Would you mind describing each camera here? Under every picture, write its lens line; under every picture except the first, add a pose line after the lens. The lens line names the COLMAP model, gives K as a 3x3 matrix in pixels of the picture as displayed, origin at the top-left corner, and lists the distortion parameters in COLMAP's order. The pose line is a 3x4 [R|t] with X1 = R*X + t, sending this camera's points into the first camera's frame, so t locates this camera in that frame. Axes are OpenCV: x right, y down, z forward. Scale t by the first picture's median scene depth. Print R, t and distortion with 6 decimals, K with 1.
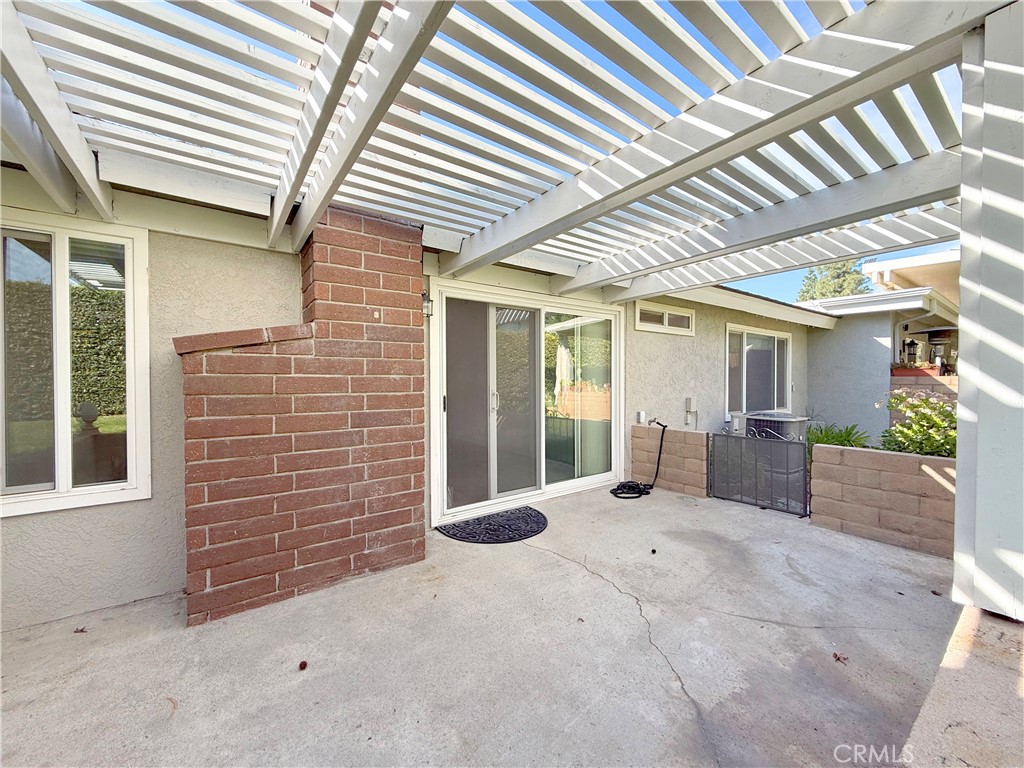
lens RADIAL K [[403.4, 0, 513.8], [0, 403.4, 383.1], [0, 0, 1]] dist [0.000130, -0.000152]
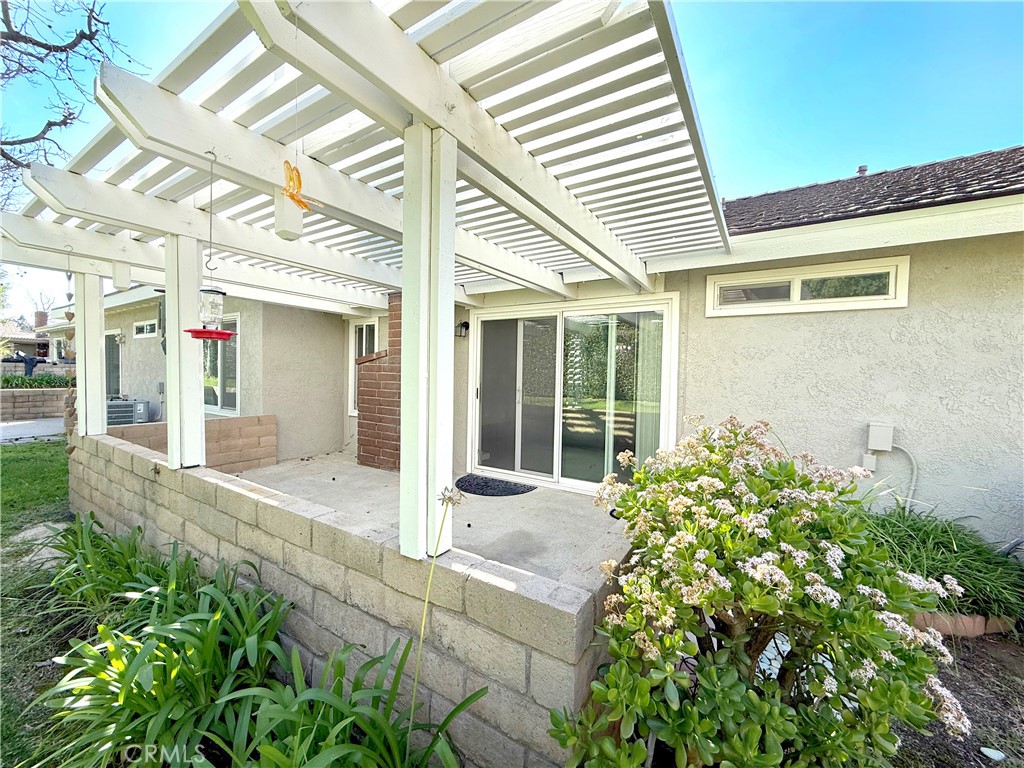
lens RADIAL K [[403.4, 0, 512.9], [0, 403.4, 385.1], [0, 0, 1]] dist [0.000130, -0.000152]
pose [[0.361822, 0.034688, -0.931602, 1.135055], [-0.032561, 0.999168, 0.024558, -0.018742], [0.931678, 0.021448, 0.362650, 0.526541]]
